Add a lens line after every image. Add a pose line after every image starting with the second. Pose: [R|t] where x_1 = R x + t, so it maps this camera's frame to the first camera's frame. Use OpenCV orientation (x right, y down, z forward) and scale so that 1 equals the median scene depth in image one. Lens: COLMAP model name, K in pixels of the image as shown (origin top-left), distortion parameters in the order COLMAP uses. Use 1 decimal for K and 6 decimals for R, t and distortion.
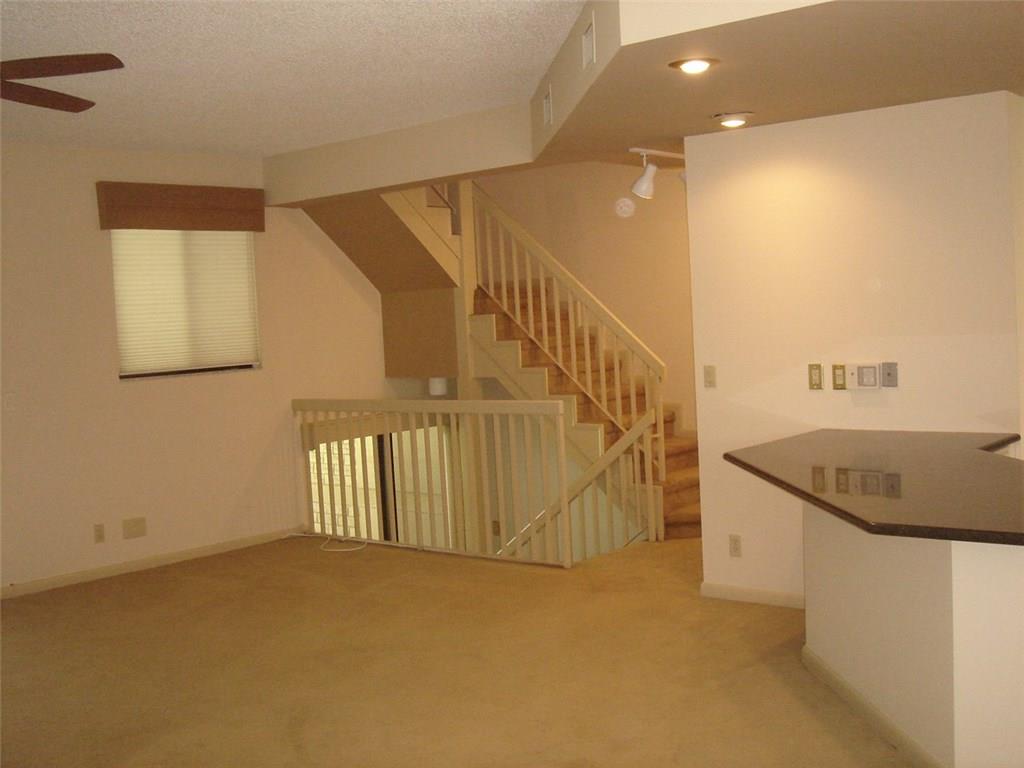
lens RADIAL K [[1176.4, 0, 512.0], [0, 1176.4, 384.0], [0, 0, 1]] dist [-0.175820, 0.153574]
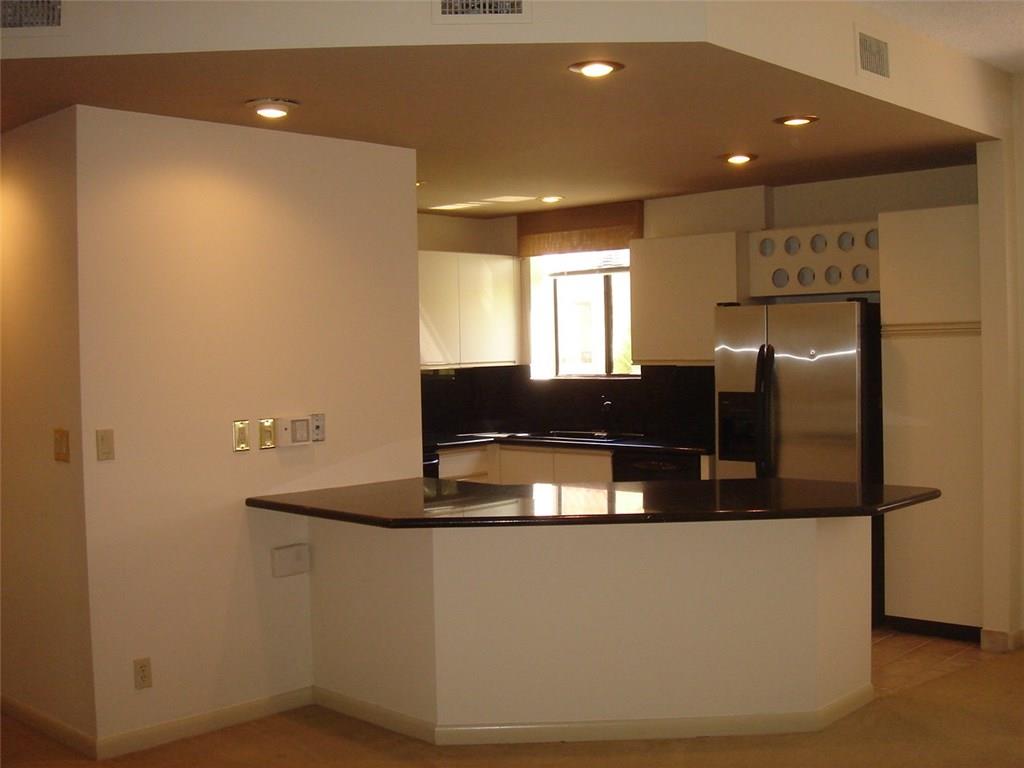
lens RADIAL K [[1176.4, 0, 512.0], [0, 1176.4, 384.0], [0, 0, 1]] dist [-0.175820, 0.153574]
pose [[0.057136, 0.020170, 0.998163, -0.548295], [0.075728, 0.996828, -0.024478, -0.007911], [-0.995490, 0.076988, 0.055428, 0.755718]]
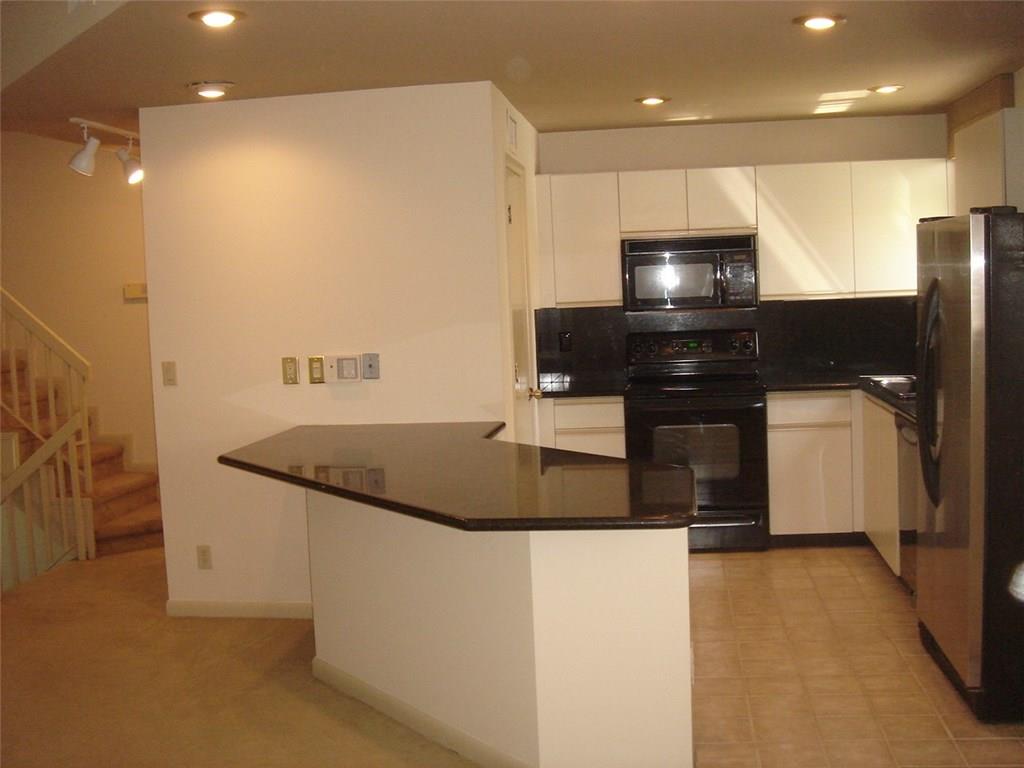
lens RADIAL K [[1176.4, 0, 512.0], [0, 1176.4, 384.0], [0, 0, 1]] dist [-0.175820, 0.153574]
pose [[0.844732, -0.027898, 0.534462, -0.093016], [0.028609, 0.999566, 0.006958, 0.003110], [-0.534424, 0.009413, 0.845164, 0.103563]]
